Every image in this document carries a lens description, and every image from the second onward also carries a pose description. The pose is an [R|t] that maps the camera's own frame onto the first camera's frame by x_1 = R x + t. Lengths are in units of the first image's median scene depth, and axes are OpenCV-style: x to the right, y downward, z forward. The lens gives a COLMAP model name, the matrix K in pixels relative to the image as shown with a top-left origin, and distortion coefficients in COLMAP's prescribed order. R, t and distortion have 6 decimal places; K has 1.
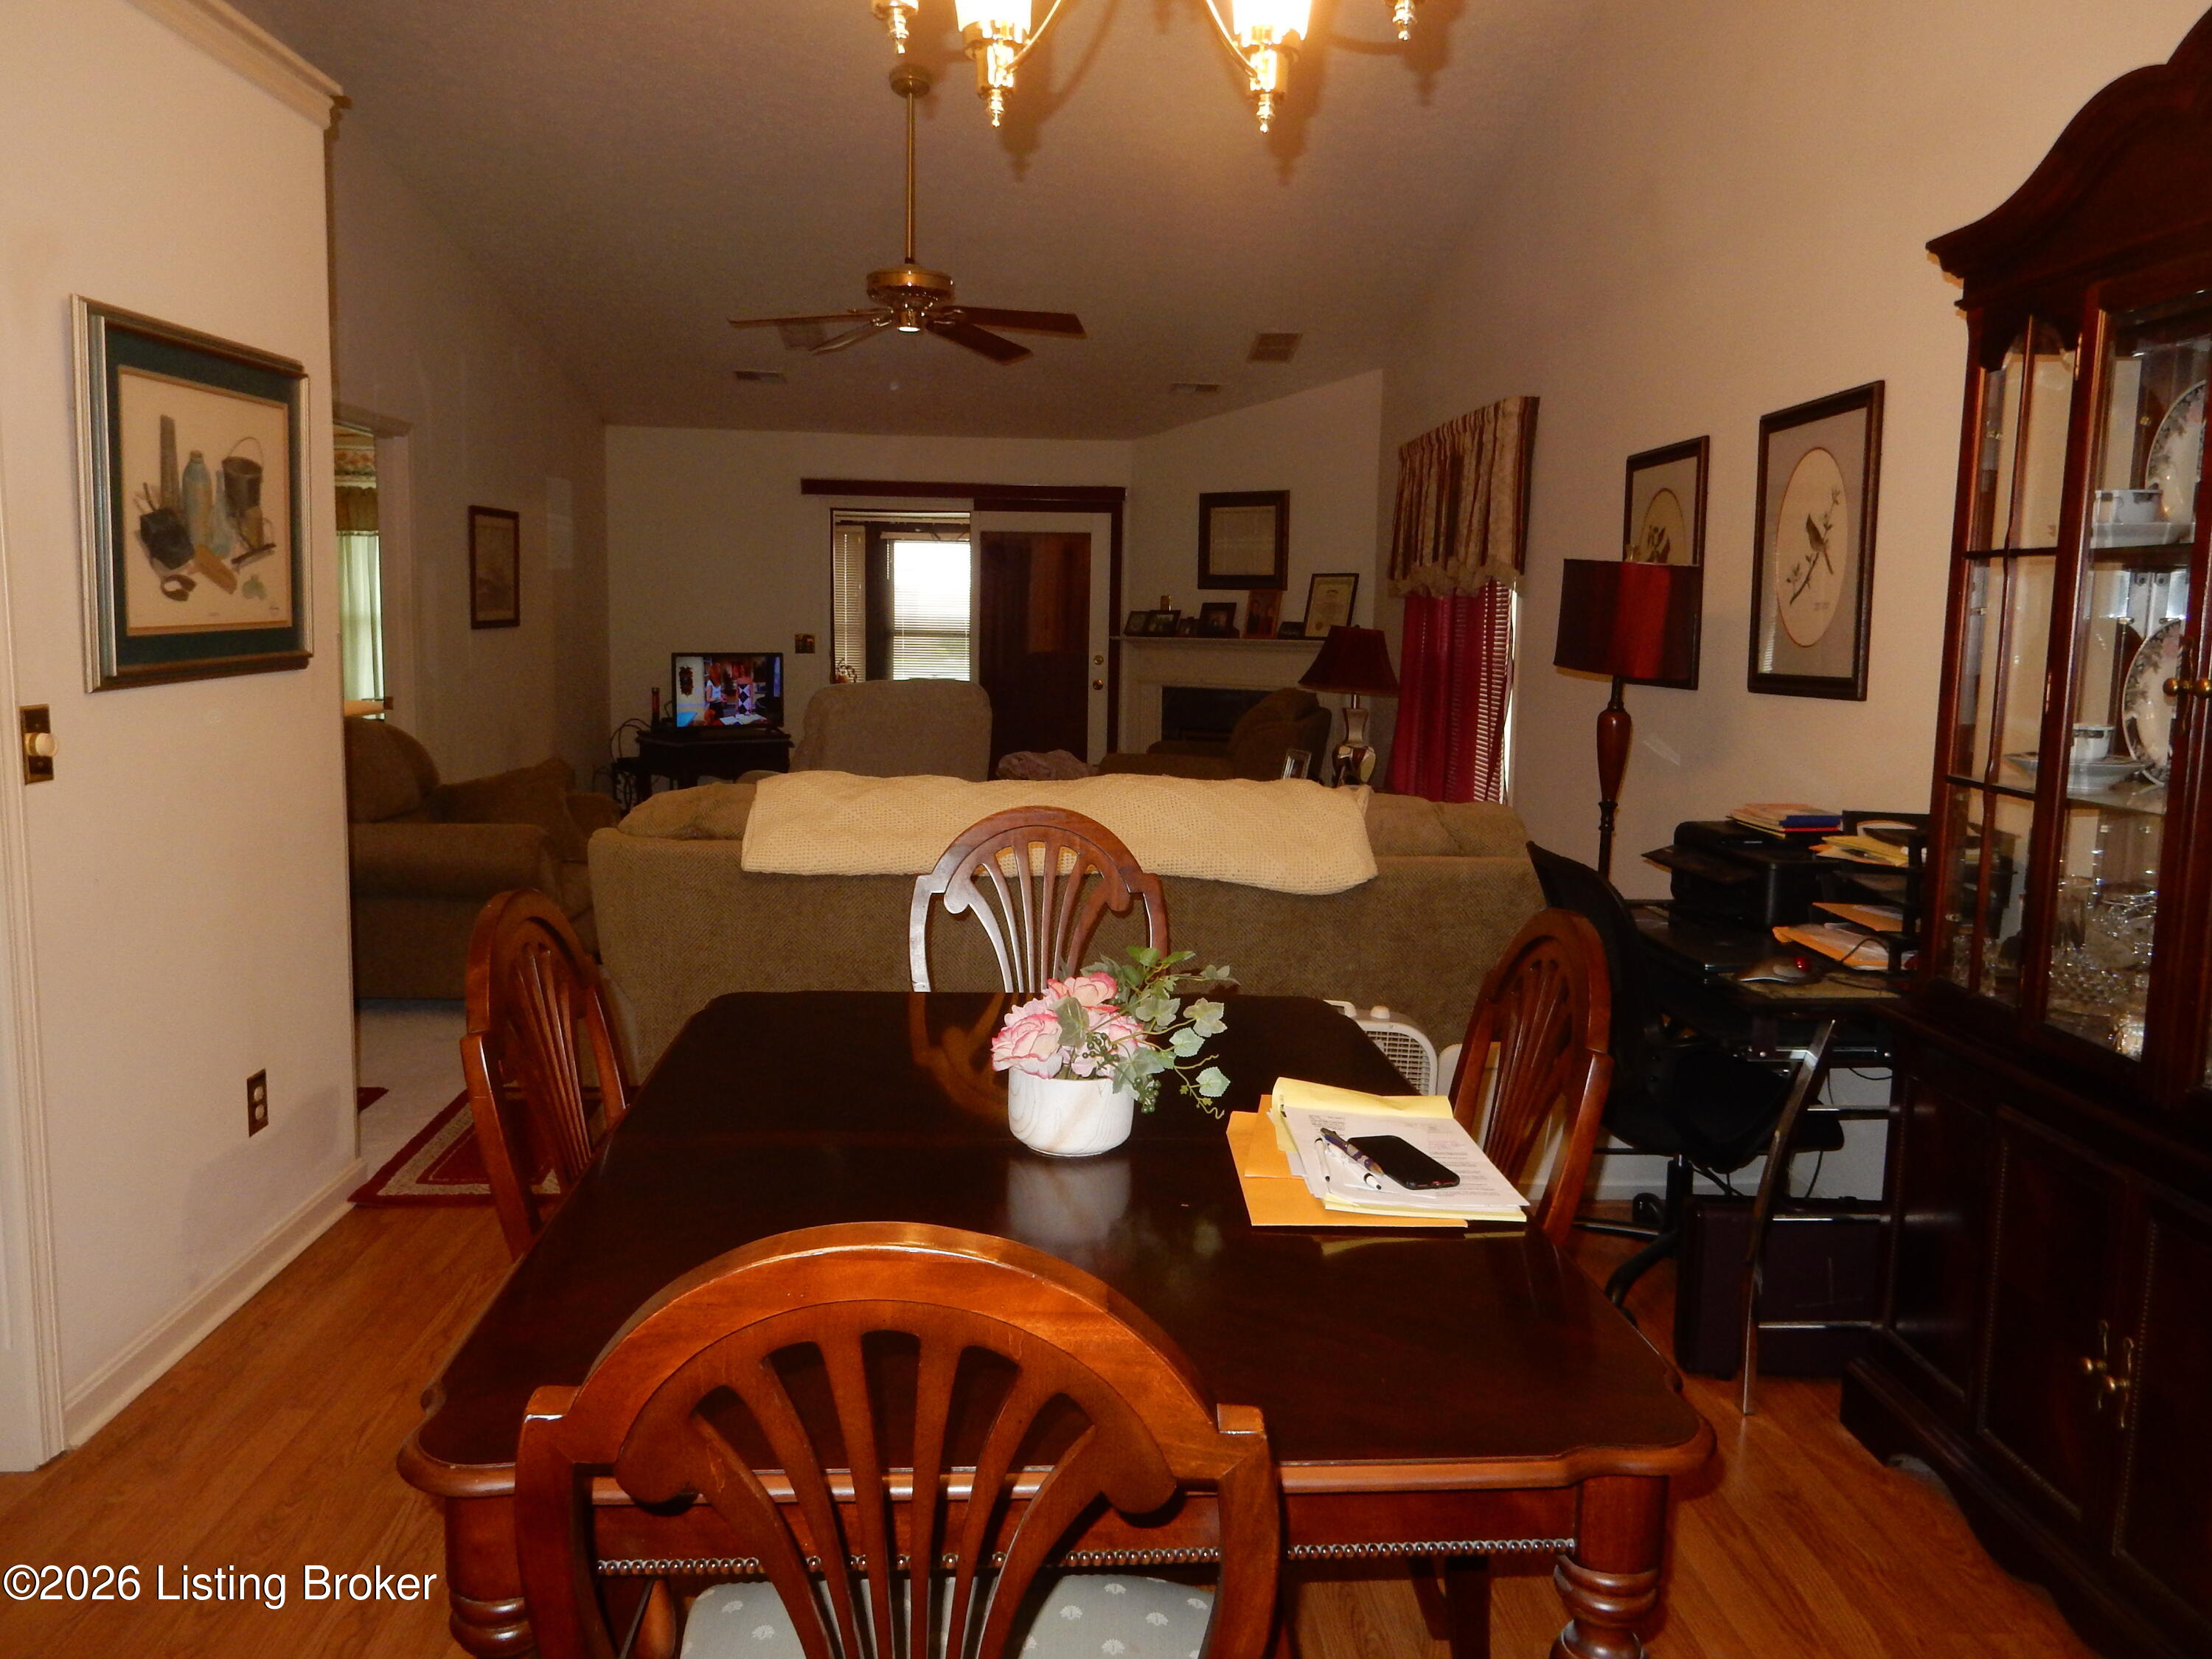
lens RADIAL K [[1641.5, 0, 1104.3], [0, 1641.5, 830.1], [0, 0, 1]] dist [-0.001949, 0.005696]
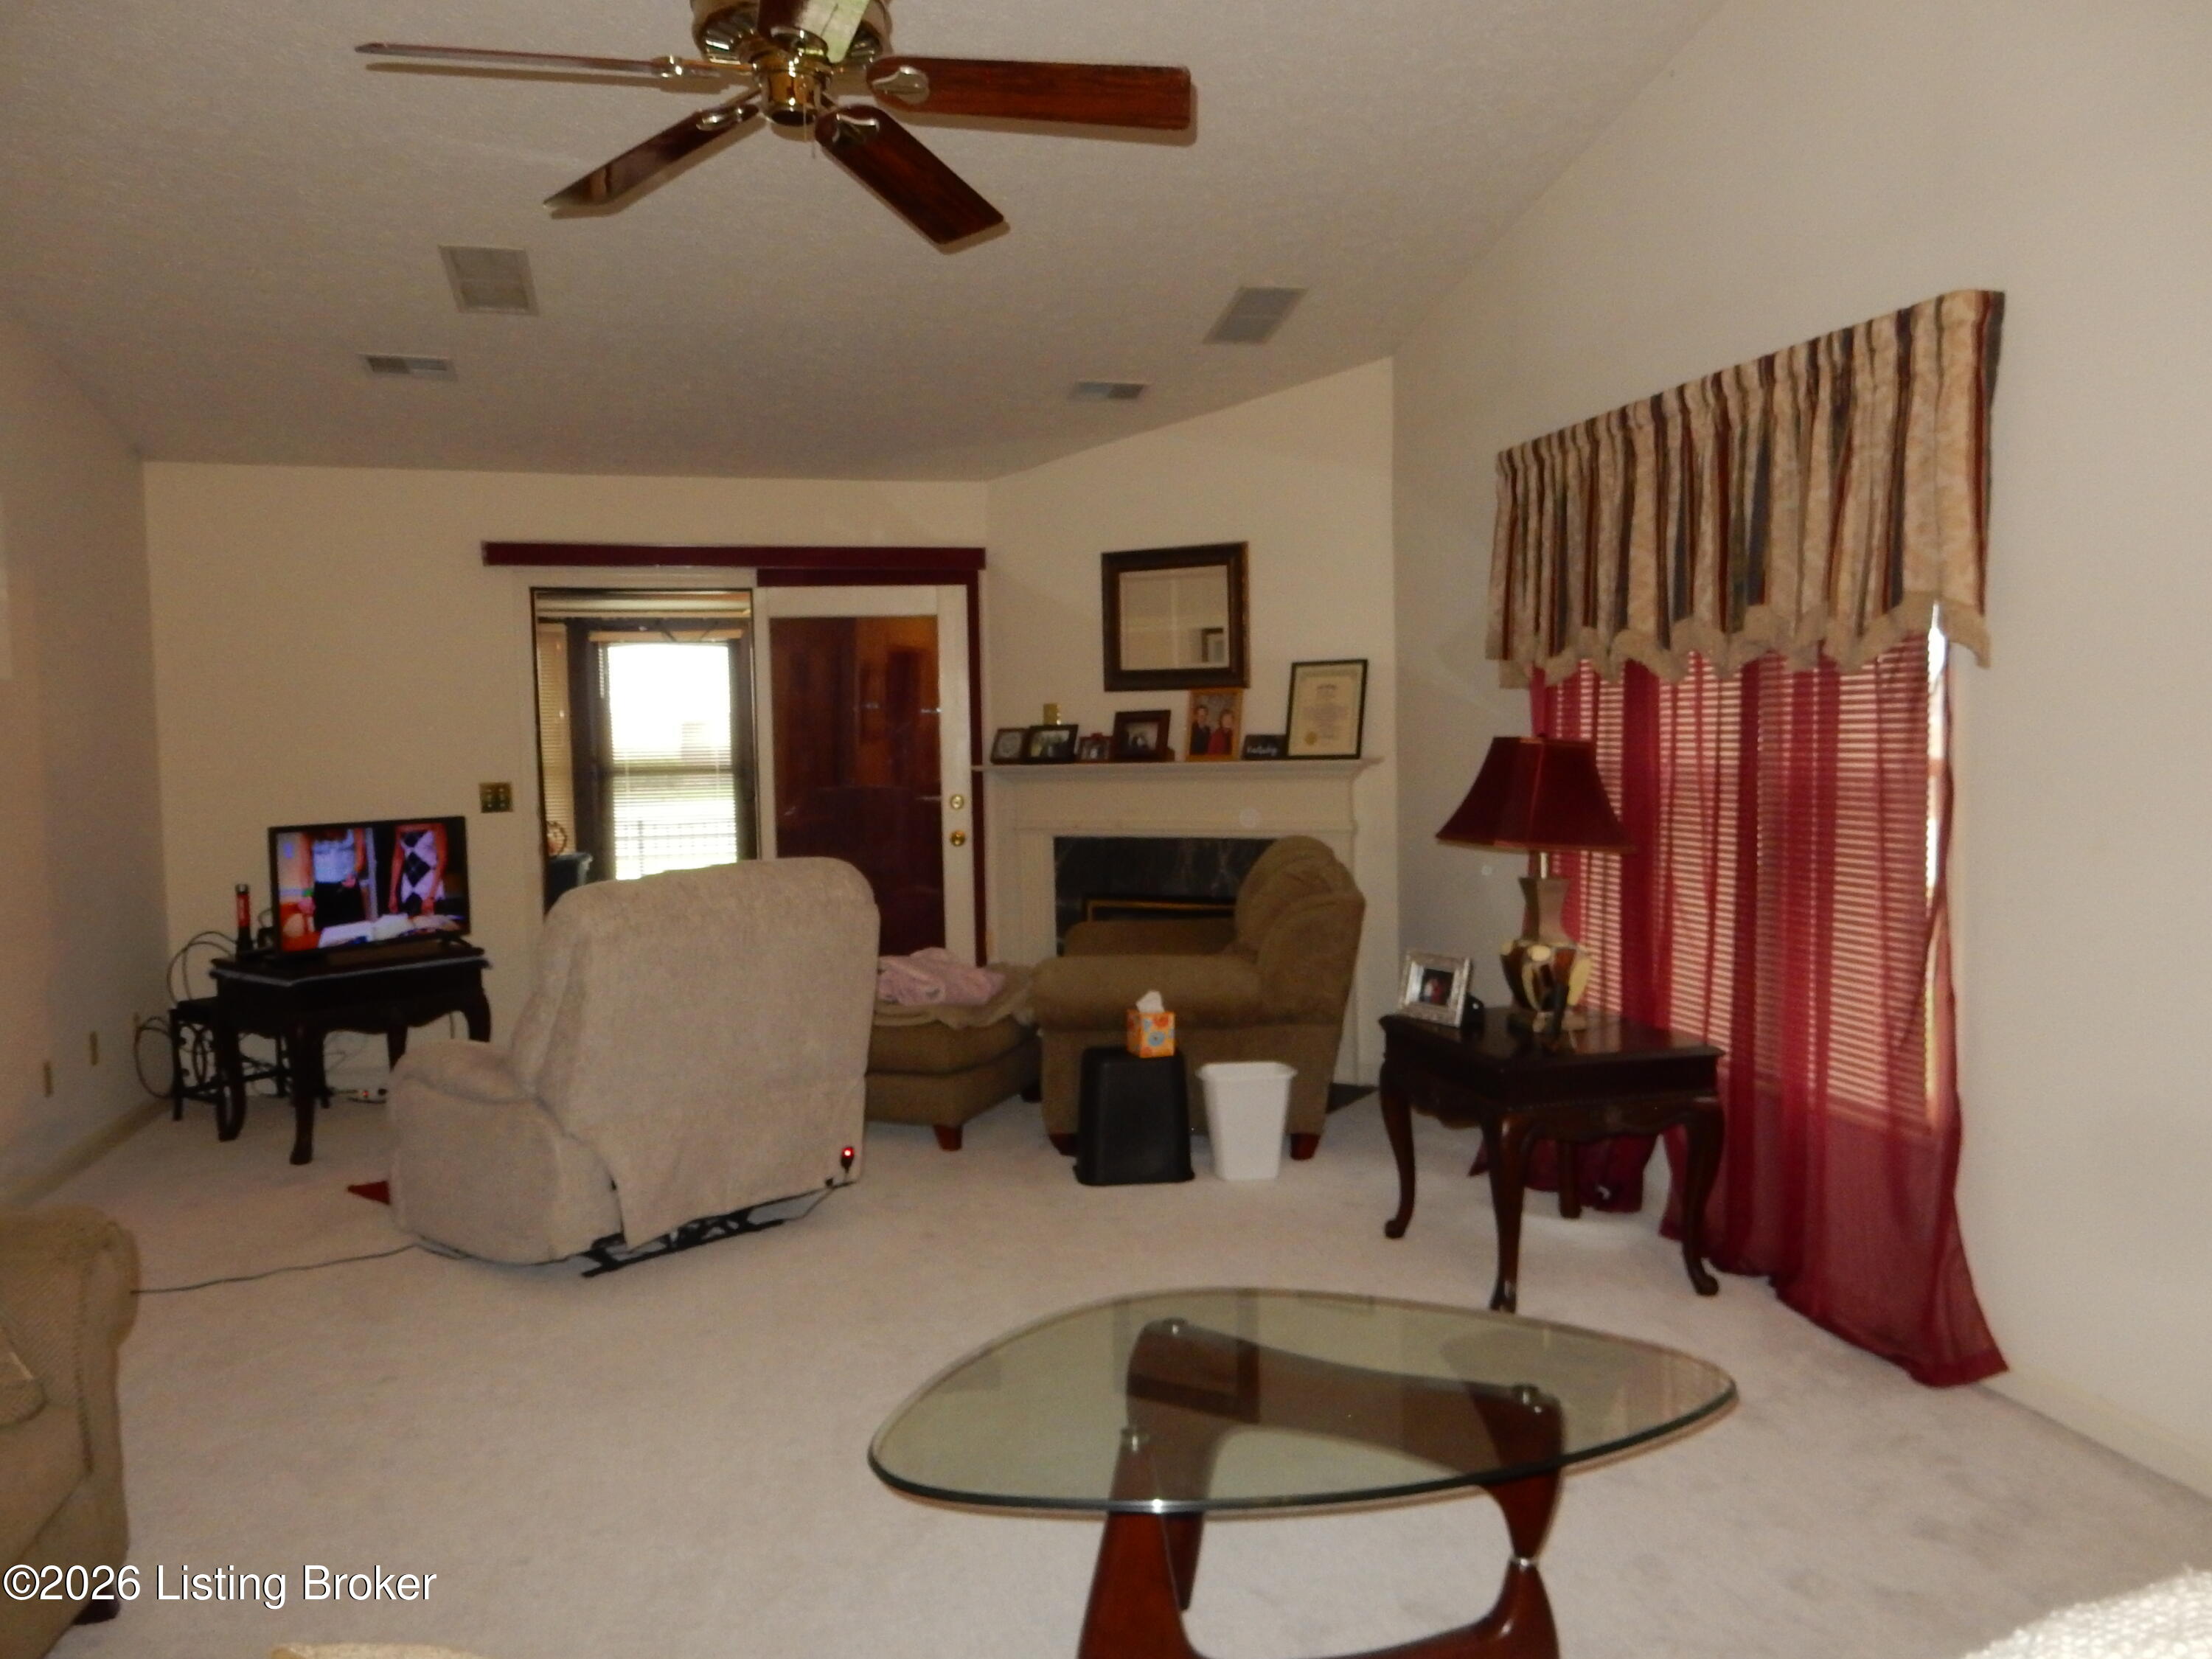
lens RADIAL K [[1641.5, 0, 1112.9], [0, 1641.5, 829.7], [0, 0, 1]] dist [-0.001949, 0.005696]
pose [[0.977732, -0.050320, 0.203733, -0.081740], [0.064359, 0.995944, -0.062874, -0.047116], [-0.199743, 0.074586, 0.977005, 0.340030]]
